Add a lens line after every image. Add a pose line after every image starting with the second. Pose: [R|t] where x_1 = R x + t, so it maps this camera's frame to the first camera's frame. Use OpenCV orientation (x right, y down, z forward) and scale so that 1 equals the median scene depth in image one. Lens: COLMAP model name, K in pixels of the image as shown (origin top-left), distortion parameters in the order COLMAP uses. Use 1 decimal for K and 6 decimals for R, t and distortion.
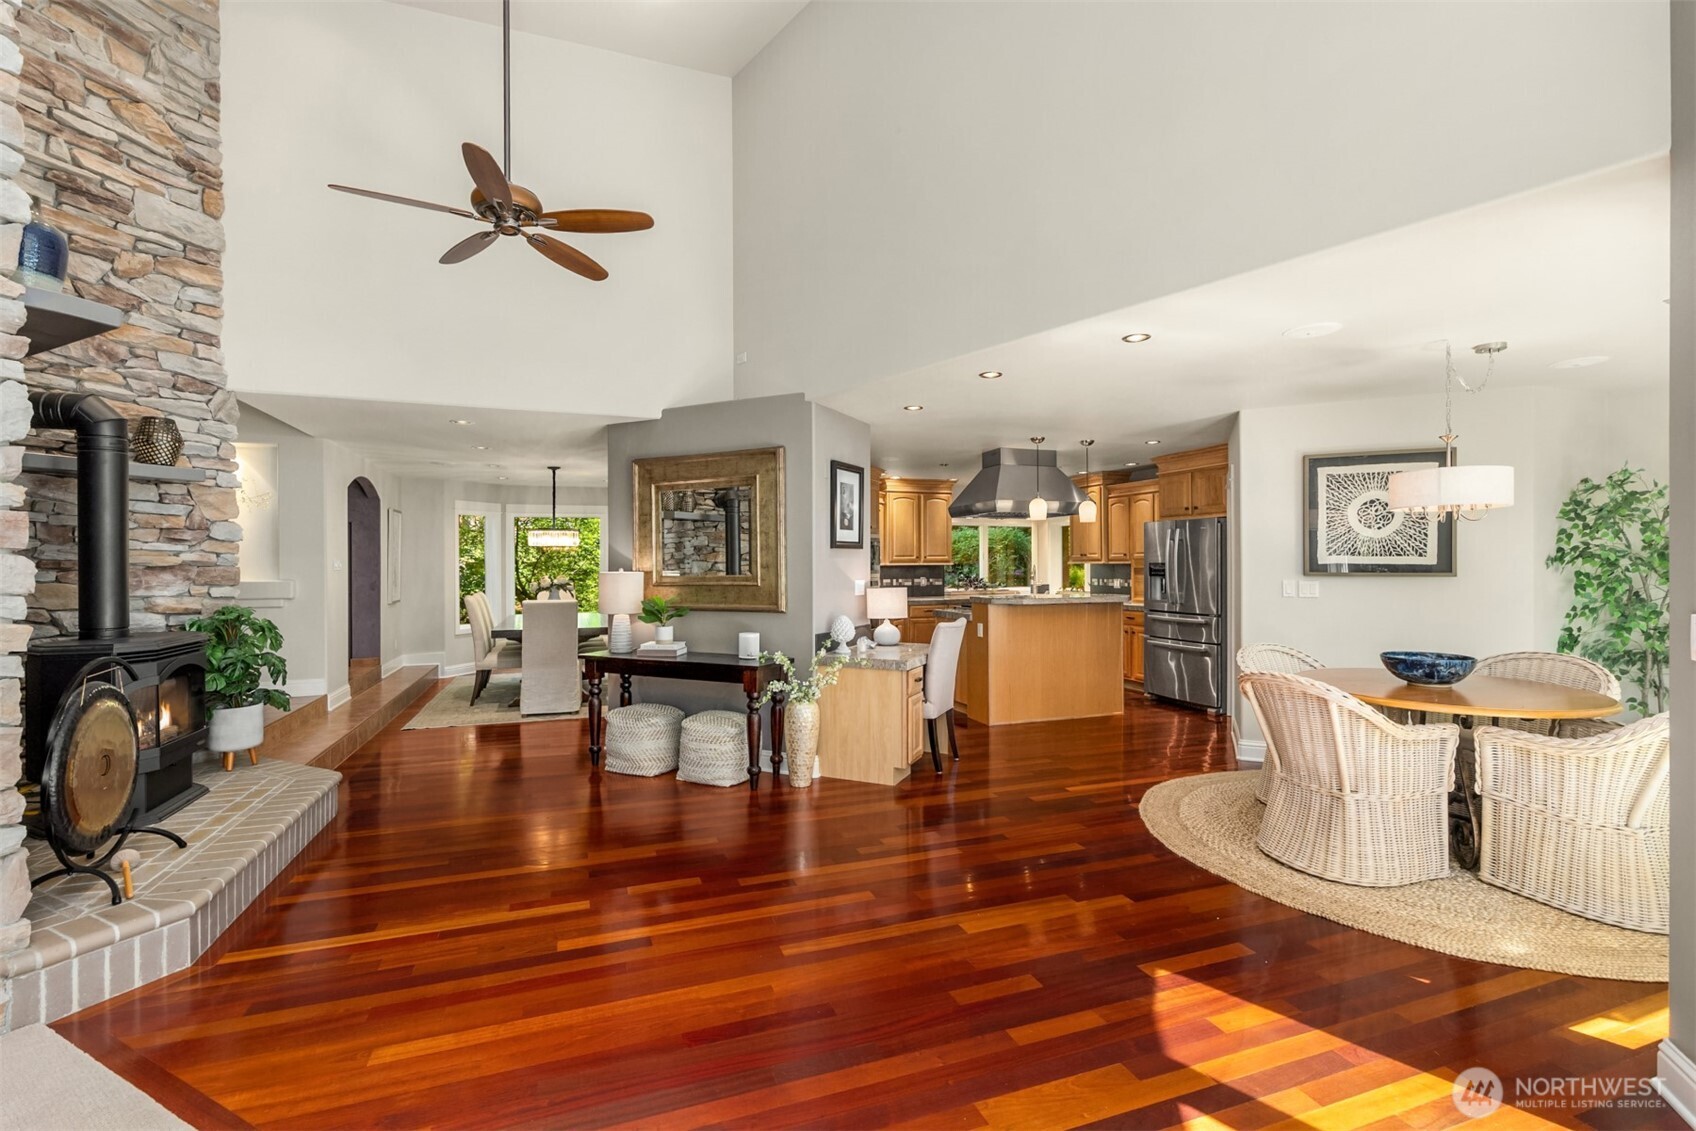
lens RADIAL K [[739.1, 0, 845.8], [0, 739.1, 564.9], [0, 0, 1]] dist [0.004247, 0.000679]
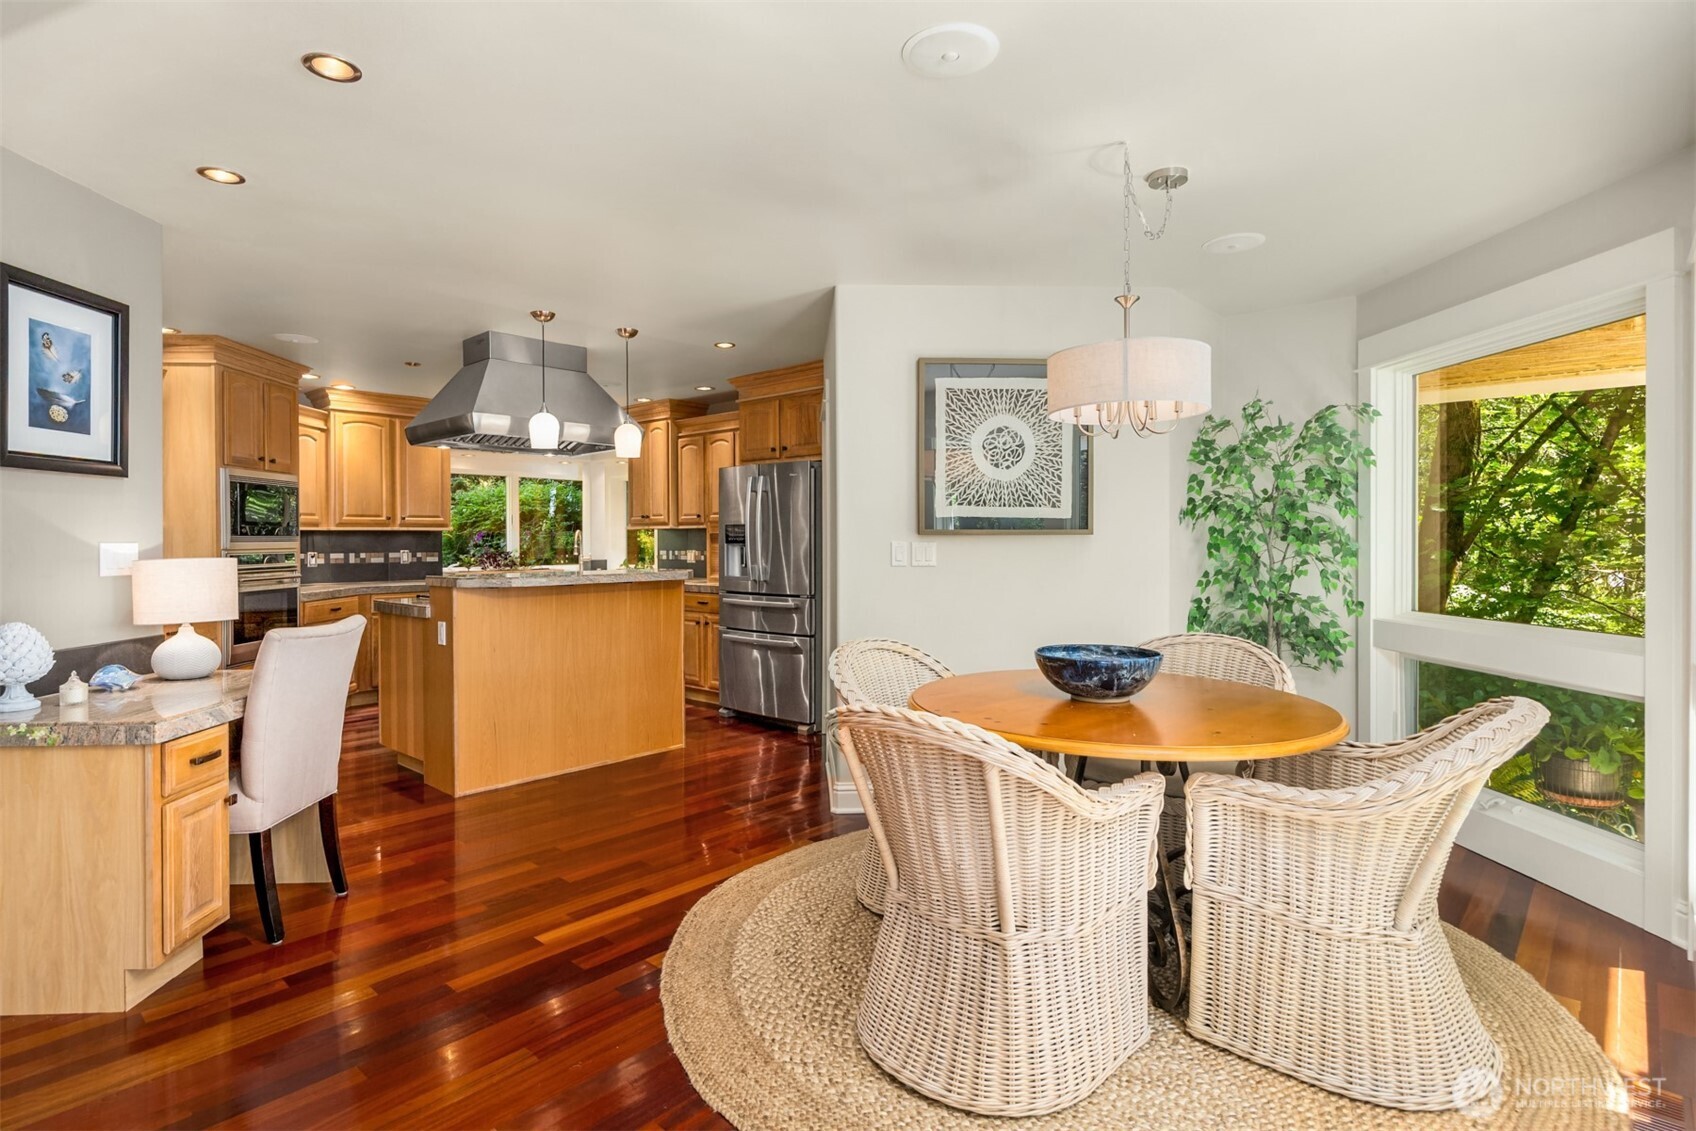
lens RADIAL K [[855.9, 0, 841.4], [0, 855.9, 562.3], [0, 0, 1]] dist [-0.000052, -0.000147]
pose [[0.883620, -0.010790, 0.468080, 0.202135], [0.000640, 0.999761, 0.021837, 0.024887], [-0.468204, -0.018996, 0.883416, 0.363951]]
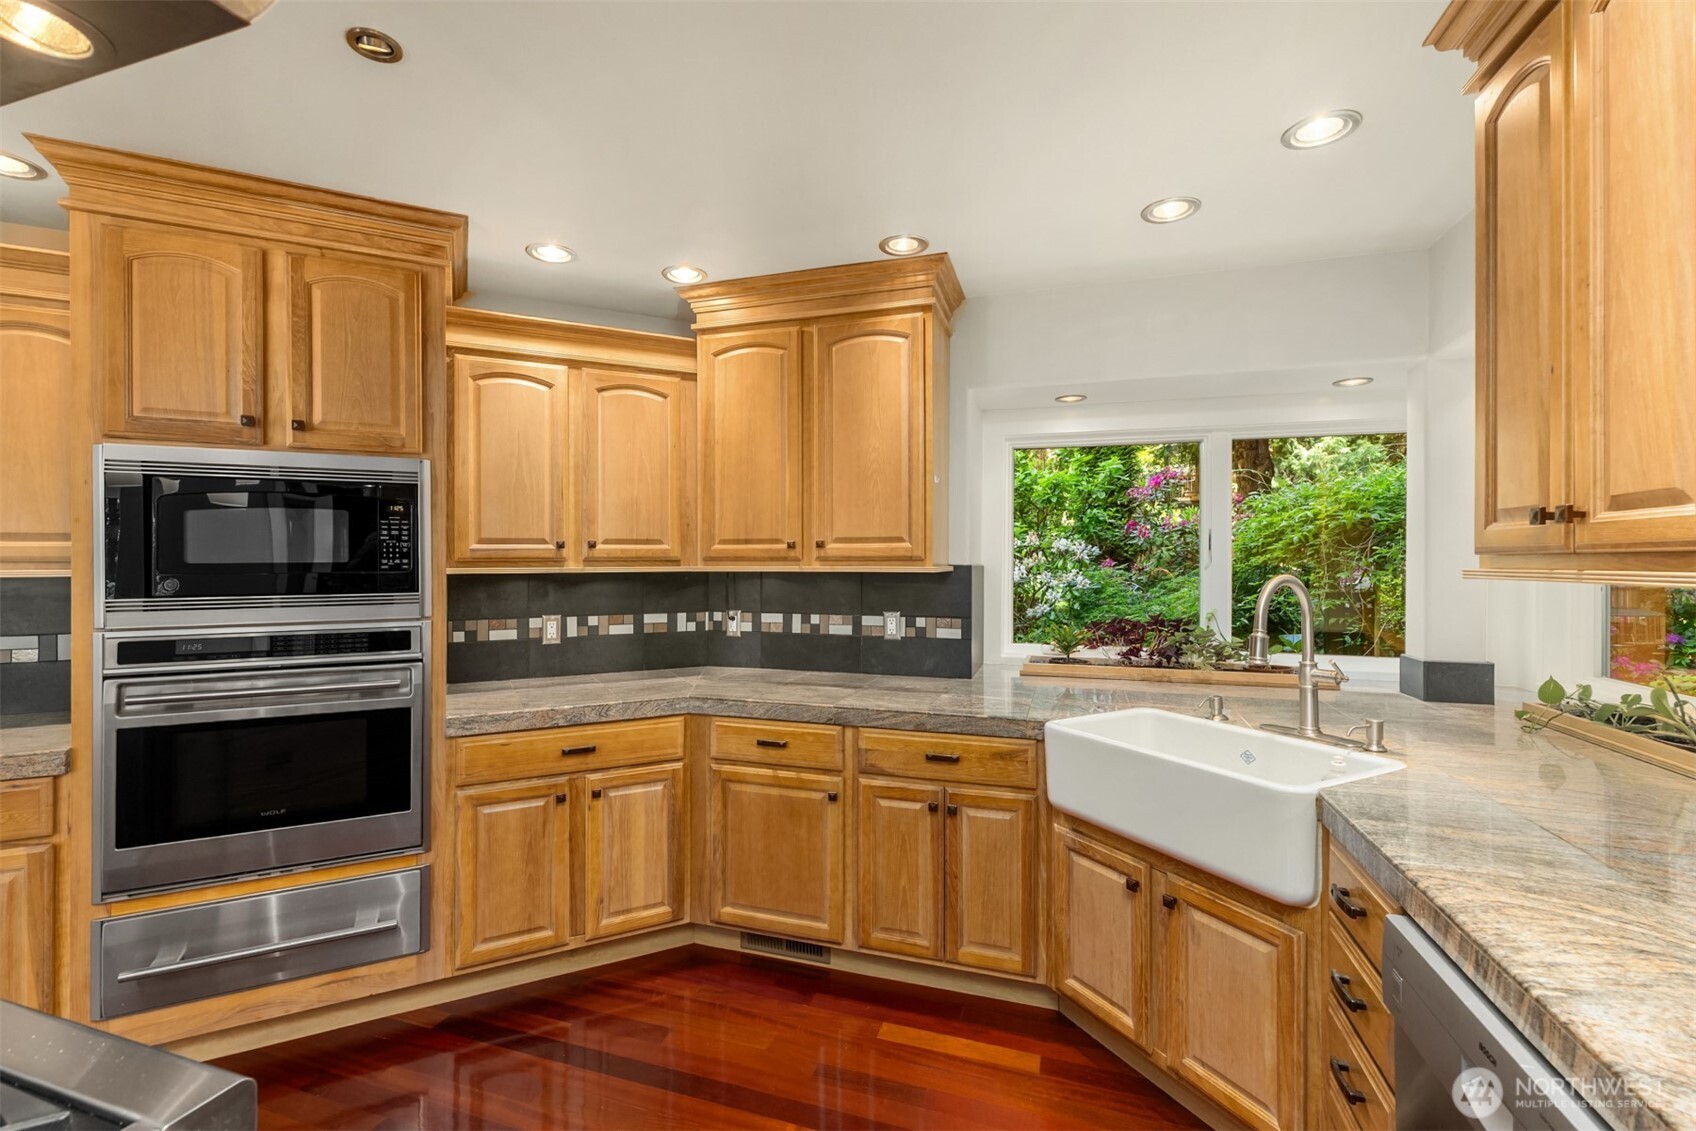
lens RADIAL K [[742.9, 0, 845.8], [0, 742.9, 557.4], [0, 0, 1]] dist [0.001282, 0.000038]
pose [[0.793480, 0.003246, -0.608588, 0.606938], [-0.004751, 0.999988, -0.000860, -0.011299], [0.608578, 0.003573, 0.793486, 1.646040]]
